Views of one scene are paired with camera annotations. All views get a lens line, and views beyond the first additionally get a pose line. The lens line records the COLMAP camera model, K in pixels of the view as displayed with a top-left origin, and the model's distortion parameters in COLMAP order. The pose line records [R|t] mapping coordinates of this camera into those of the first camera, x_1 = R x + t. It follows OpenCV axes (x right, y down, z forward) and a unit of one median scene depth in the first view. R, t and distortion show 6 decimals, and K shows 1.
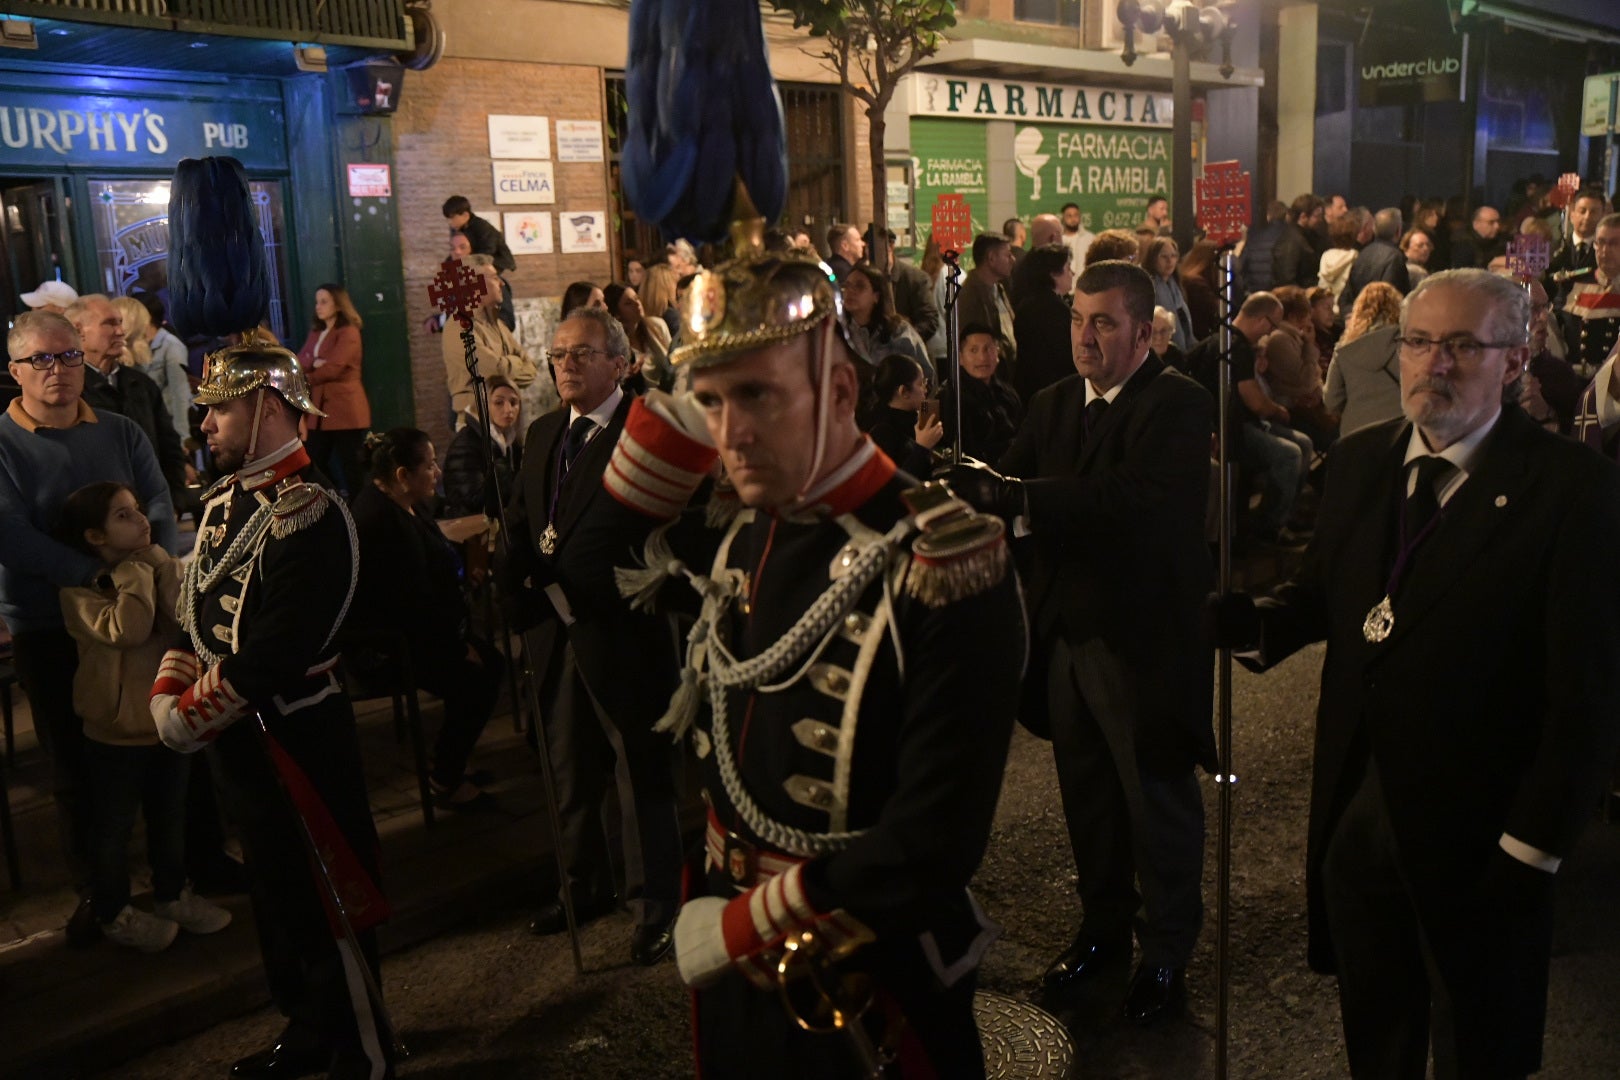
lens RADIAL K [[1845.5, 0, 755.1], [0, 1845.5, 540.6], [0, 0, 1]] dist [0.031801, 0.030459]
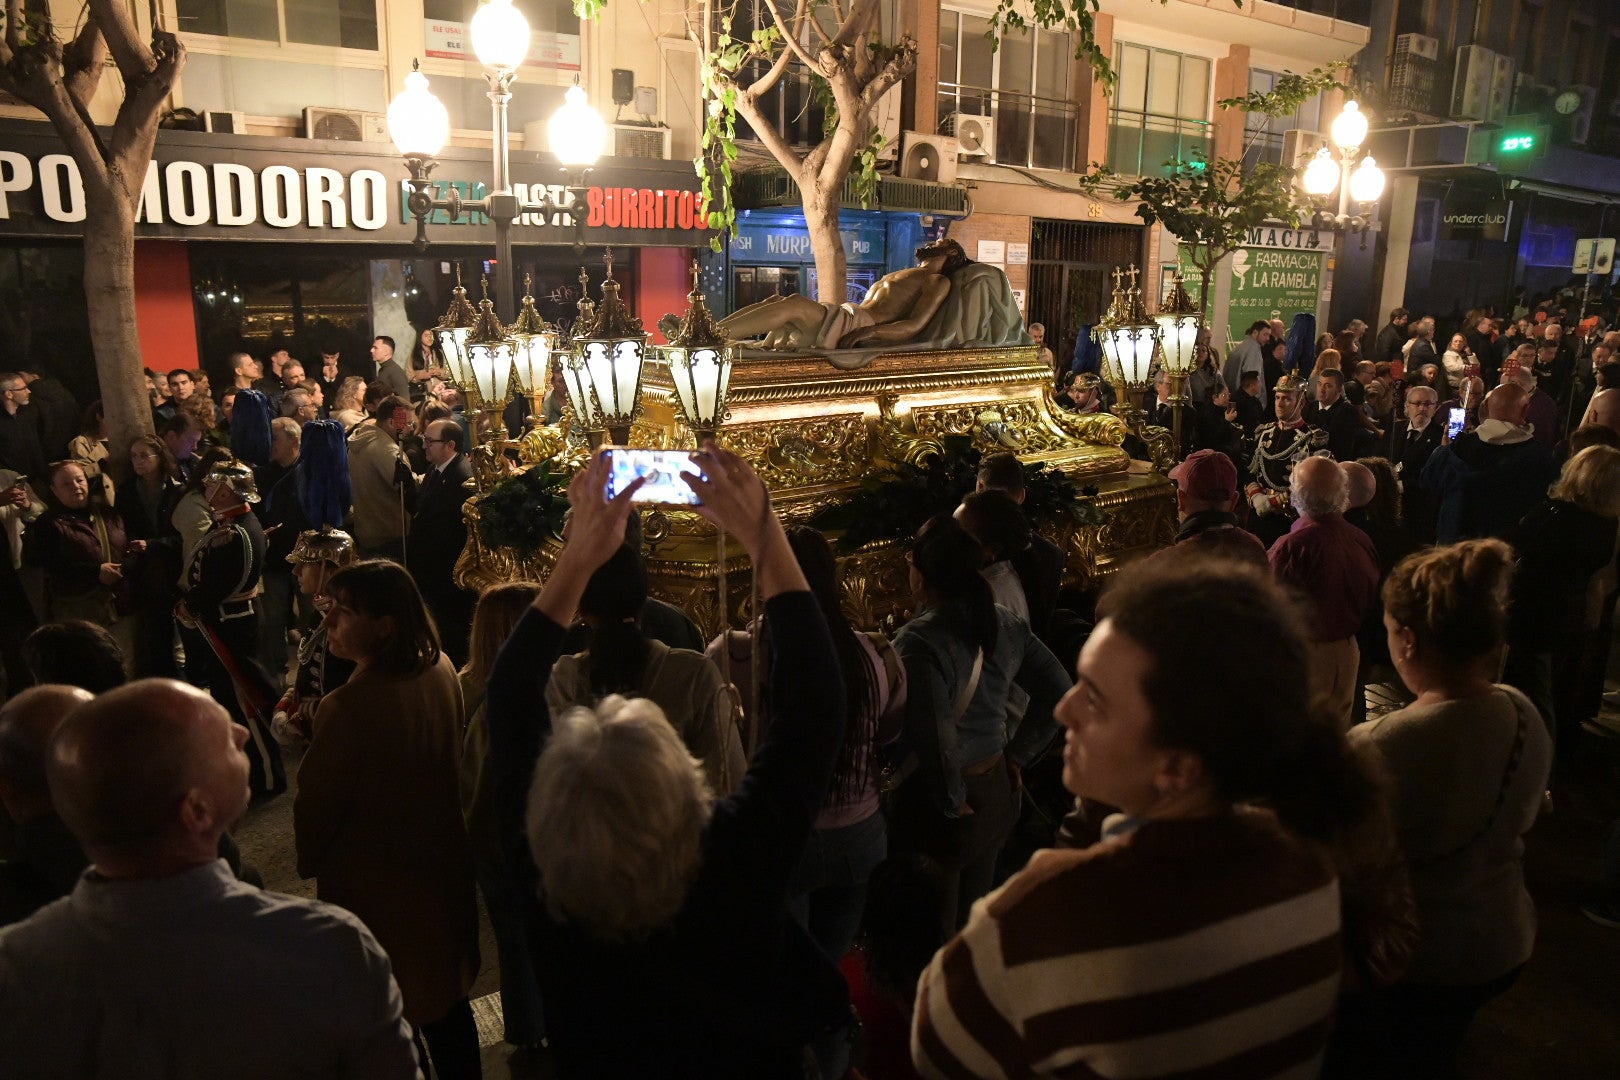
lens RADIAL K [[1196.1, 0, 815.7], [0, 1196.1, 512.5], [0, 0, 1]] dist [0.001535, 0.000642]
pose [[0.984782, 0.095385, -0.145283, -0.064394], [-0.089856, 0.994975, 0.044170, 0.016063], [0.148766, -0.030443, 0.988404, -0.212371]]
